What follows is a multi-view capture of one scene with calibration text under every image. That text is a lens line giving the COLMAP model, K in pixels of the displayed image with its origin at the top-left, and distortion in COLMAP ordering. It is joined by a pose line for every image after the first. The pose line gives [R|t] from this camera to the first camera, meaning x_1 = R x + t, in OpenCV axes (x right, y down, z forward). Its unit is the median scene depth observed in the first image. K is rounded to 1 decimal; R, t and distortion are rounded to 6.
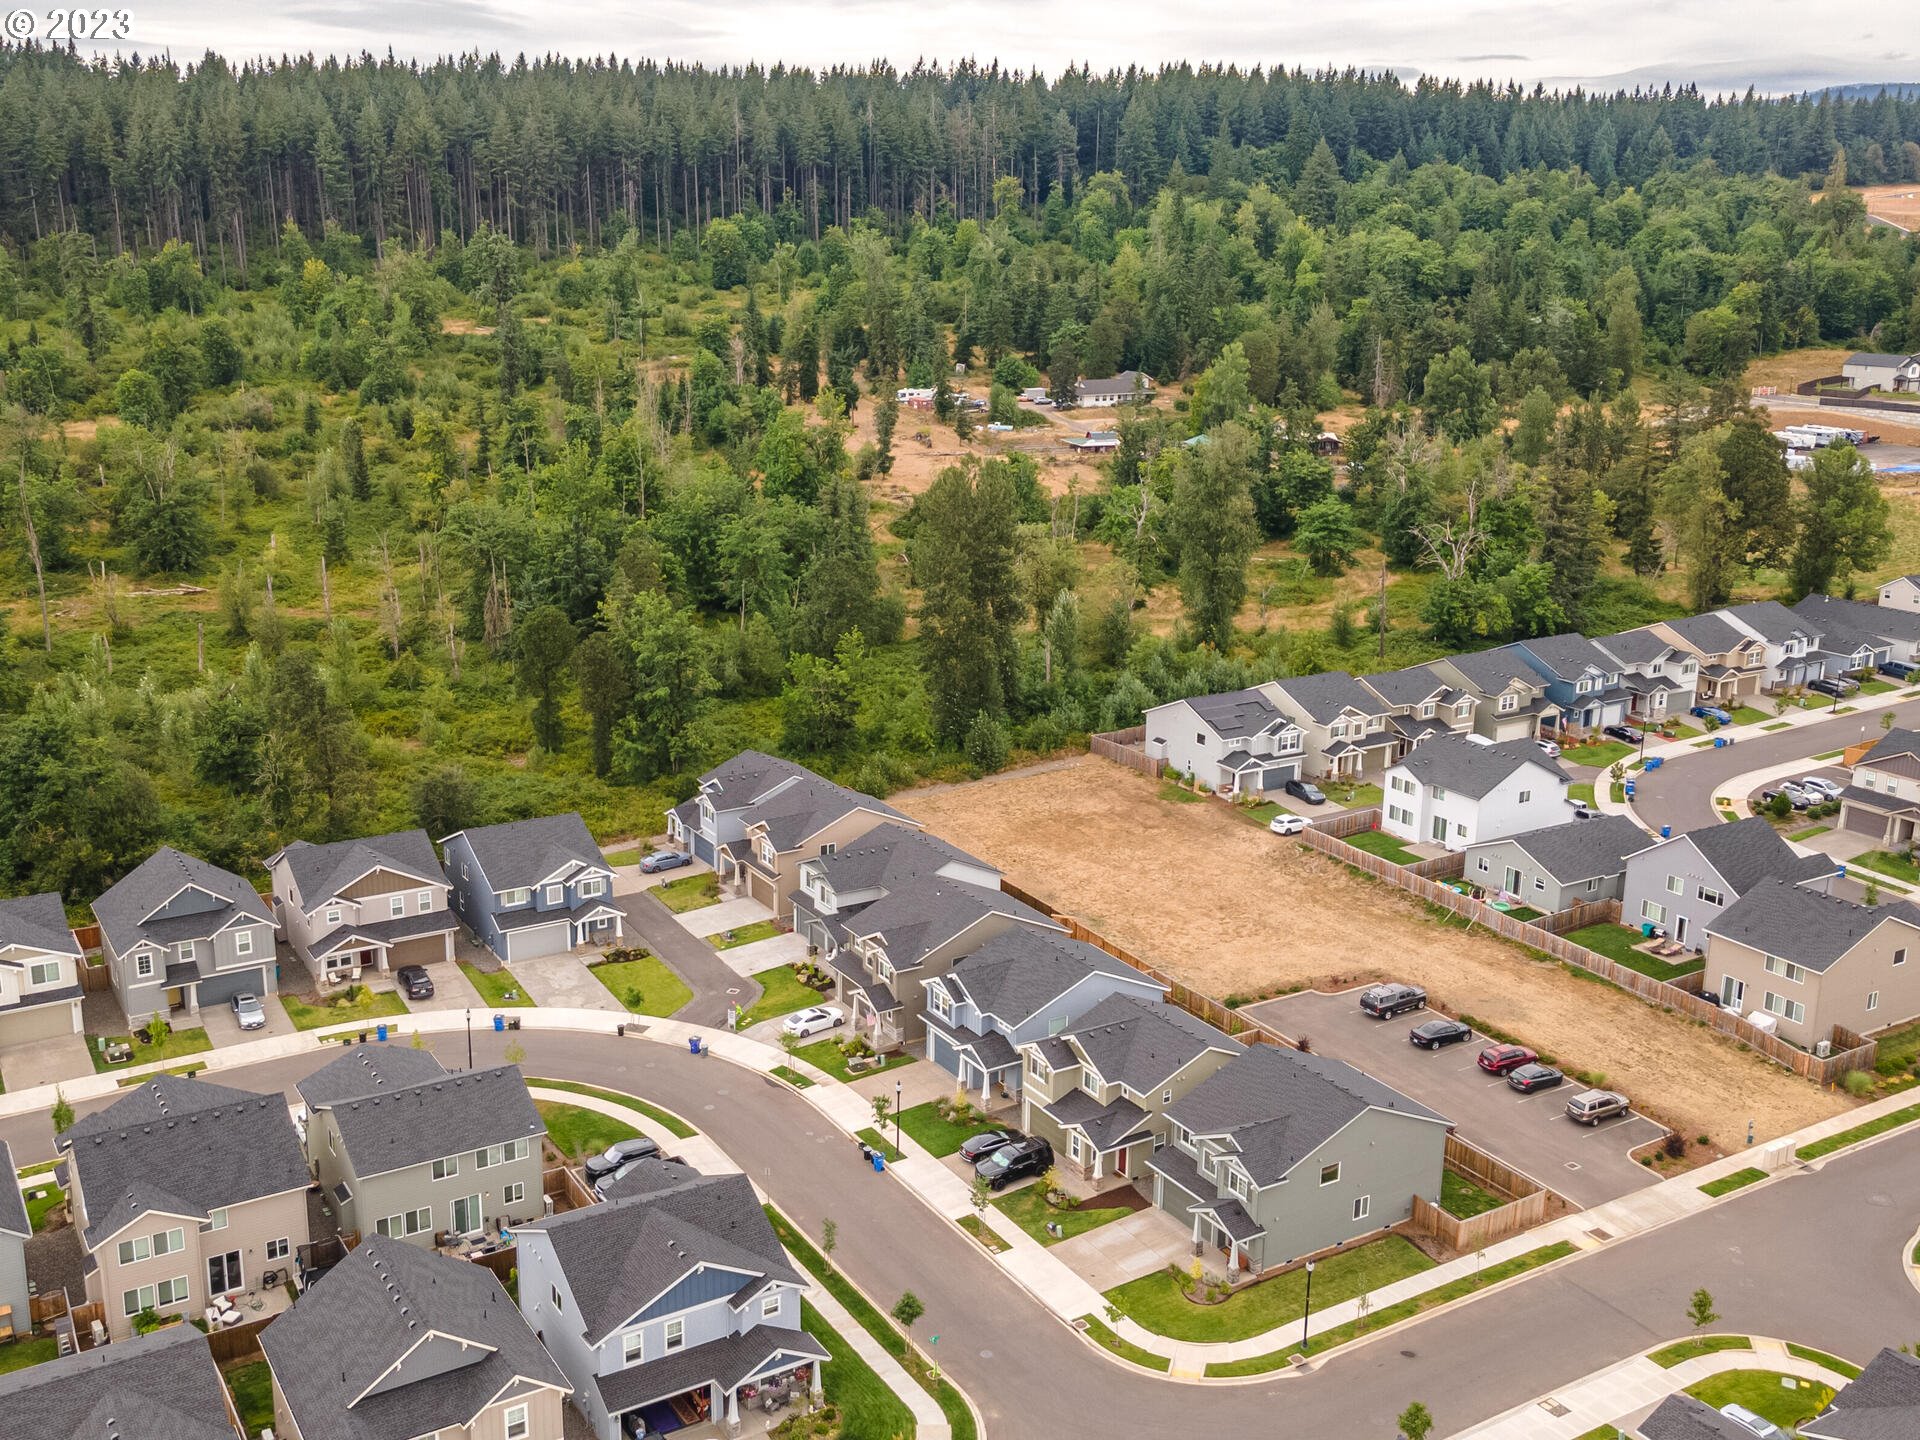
lens RADIAL K [[1887.7, 0, 955.9], [0, 1887.7, 660.9], [0, 0, 1]] dist [0.083637, -0.127723]
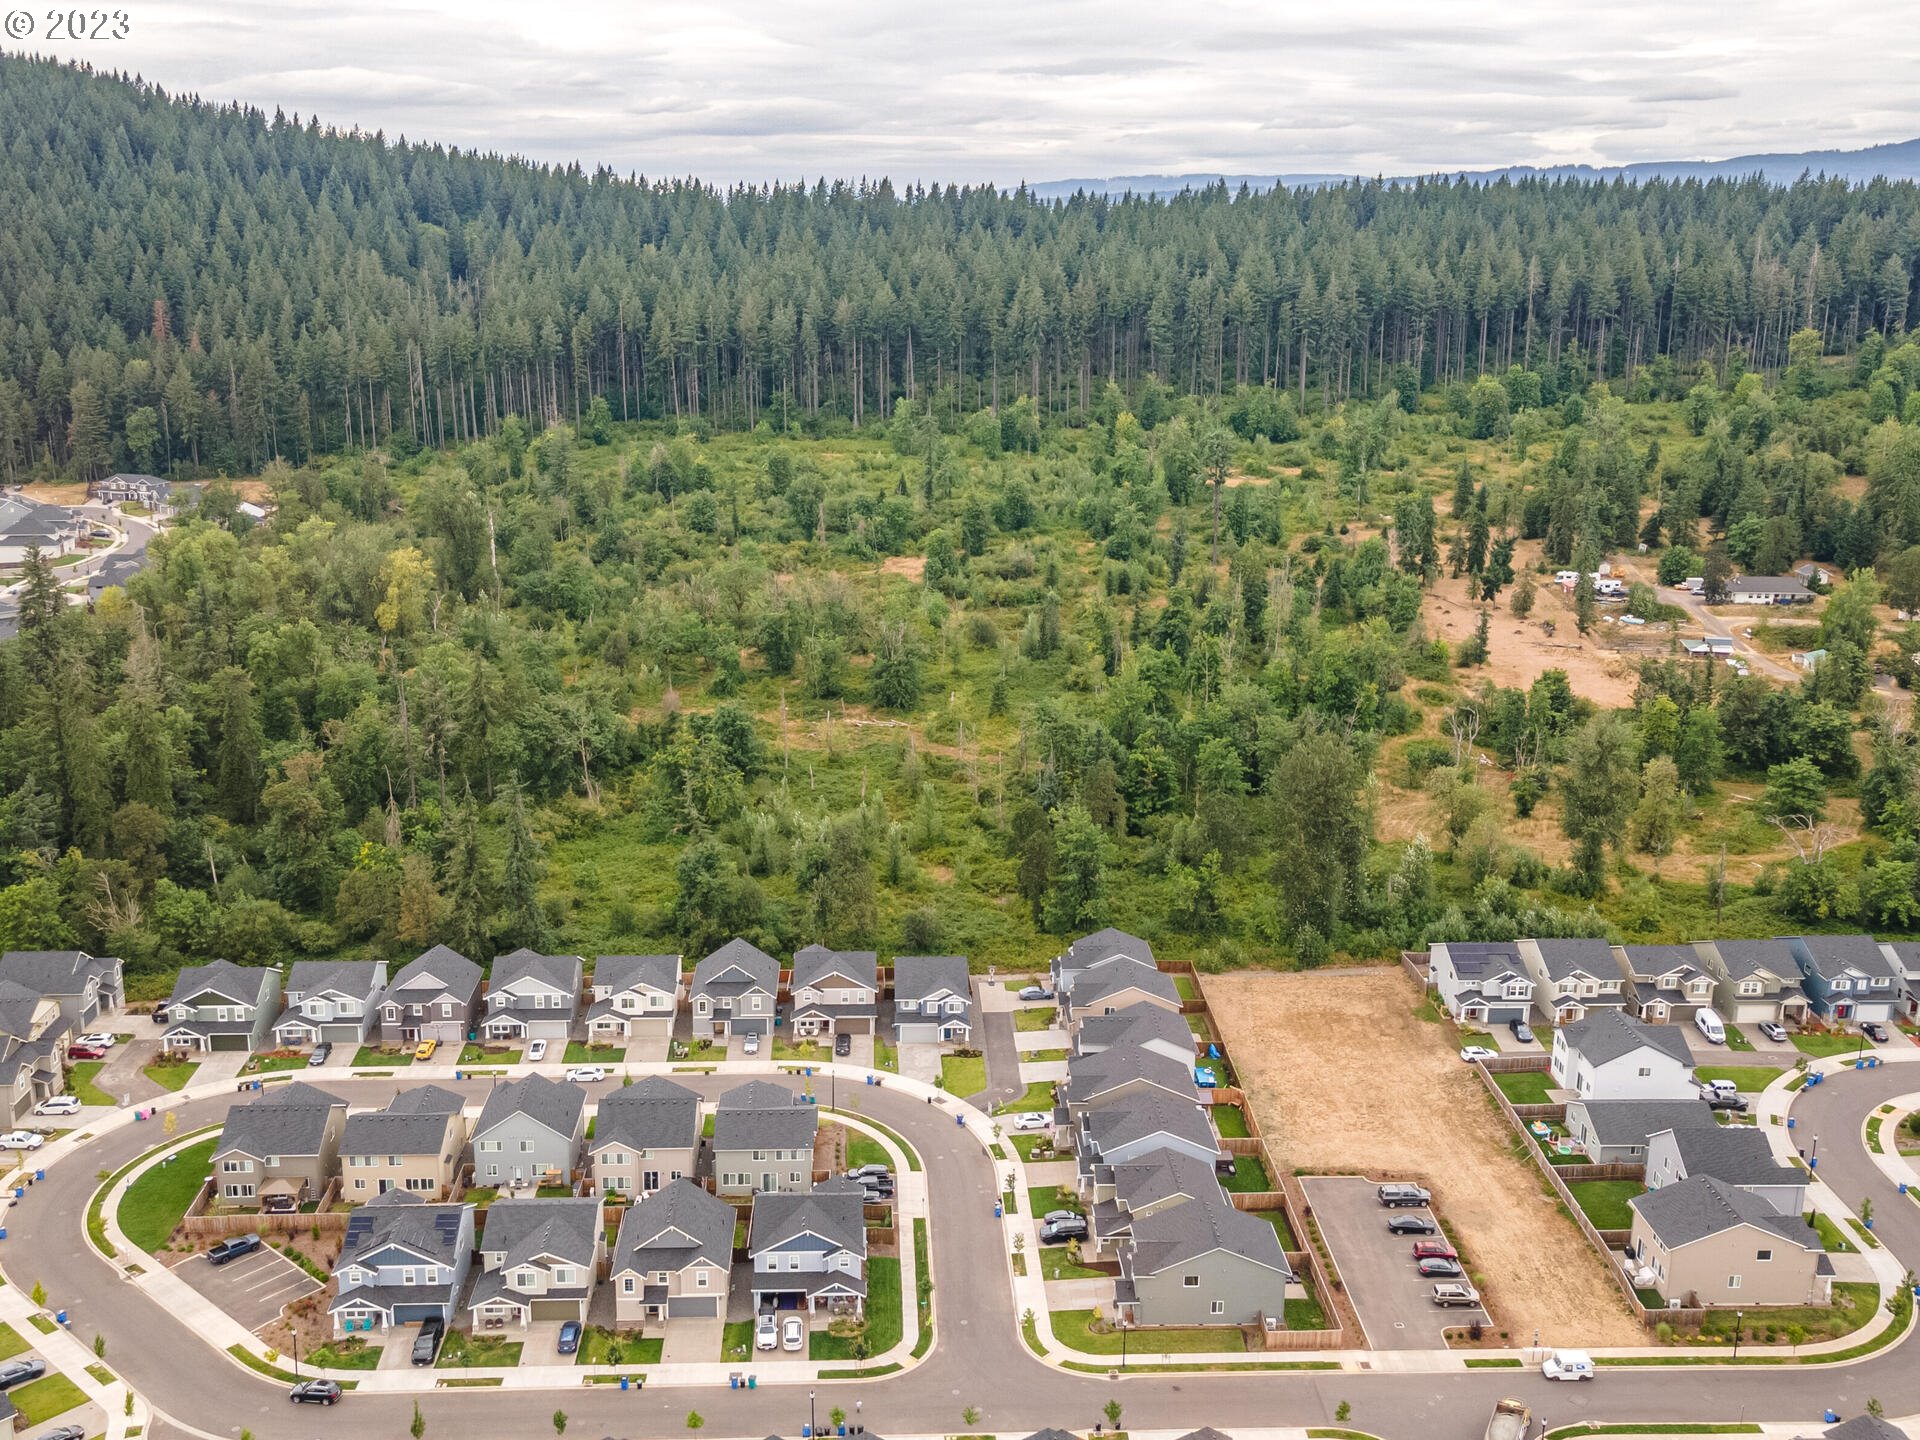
lens RADIAL K [[1887.7, 0, 955.9], [0, 1887.7, 660.9], [0, 0, 1]] dist [0.083637, -0.127723]
pose [[0.875706, 0.110133, -0.470116, 0.568134], [-0.113073, 0.993341, 0.022082, -0.223015], [0.469418, 0.033821, 0.882328, -0.467740]]
